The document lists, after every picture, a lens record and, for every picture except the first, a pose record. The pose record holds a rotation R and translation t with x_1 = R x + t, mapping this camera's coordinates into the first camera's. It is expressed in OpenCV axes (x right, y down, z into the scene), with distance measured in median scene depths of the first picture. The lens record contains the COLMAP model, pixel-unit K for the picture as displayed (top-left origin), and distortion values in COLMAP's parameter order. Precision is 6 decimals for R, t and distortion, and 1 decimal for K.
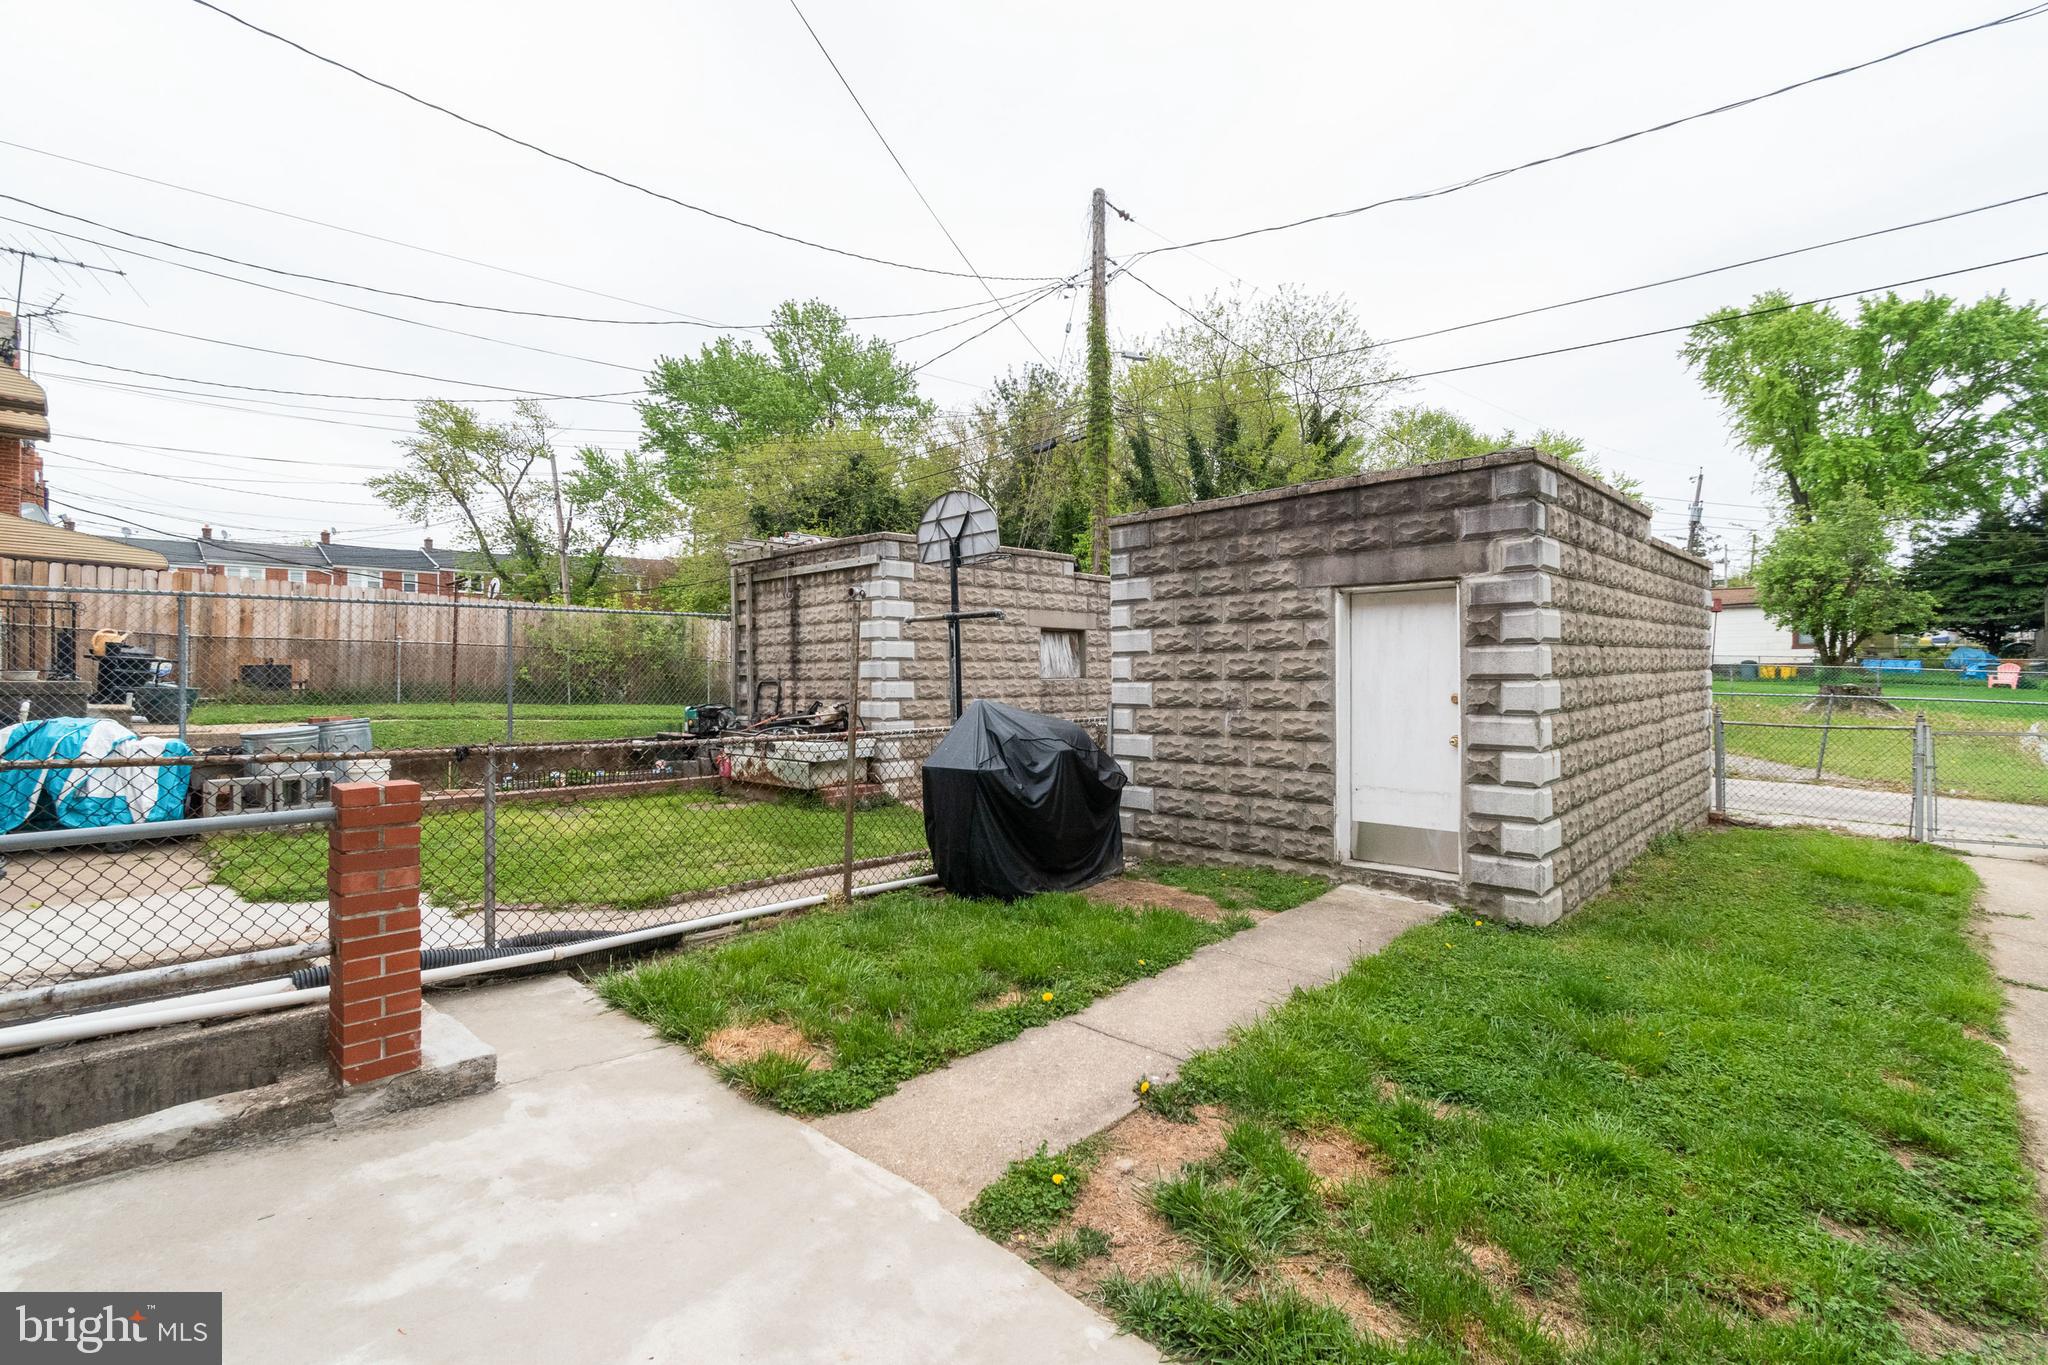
lens RADIAL K [[951.1, 0, 1015.5], [0, 951.1, 672.4], [0, 0, 1]] dist [0.000417, 0.001151]
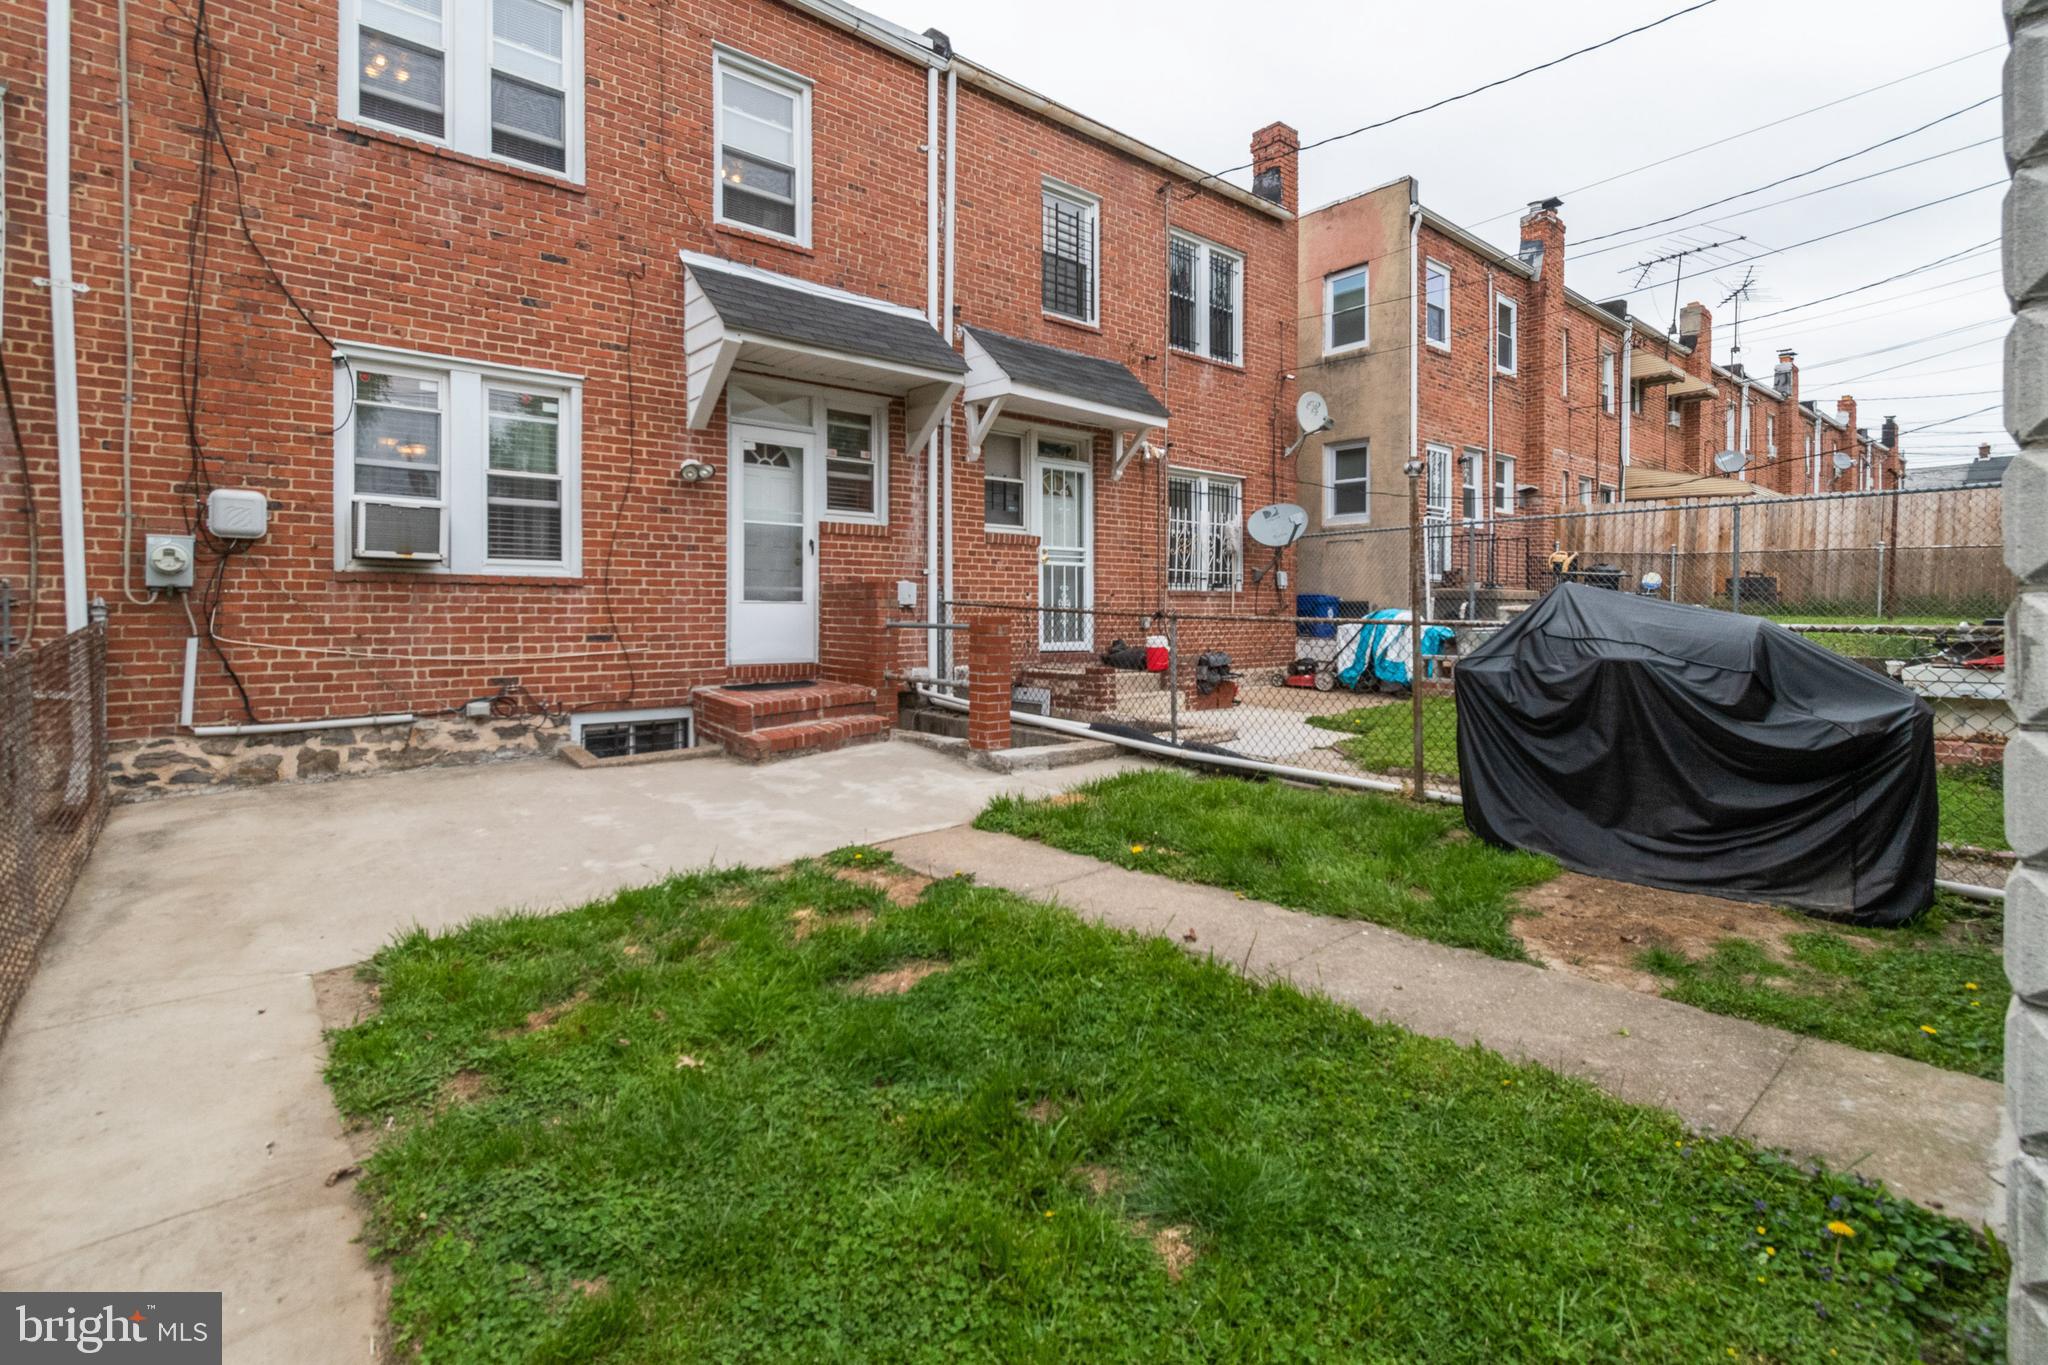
lens RADIAL K [[951.1, 0, 1018.7], [0, 951.1, 613.0], [0, 0, 1]] dist [0.000417, 0.001151]
pose [[-0.088503, 0.012747, -0.995994, 0.600090], [0.000856, 0.999919, 0.012722, 0.031220], [0.996076, 0.000273, -0.088506, 0.504606]]
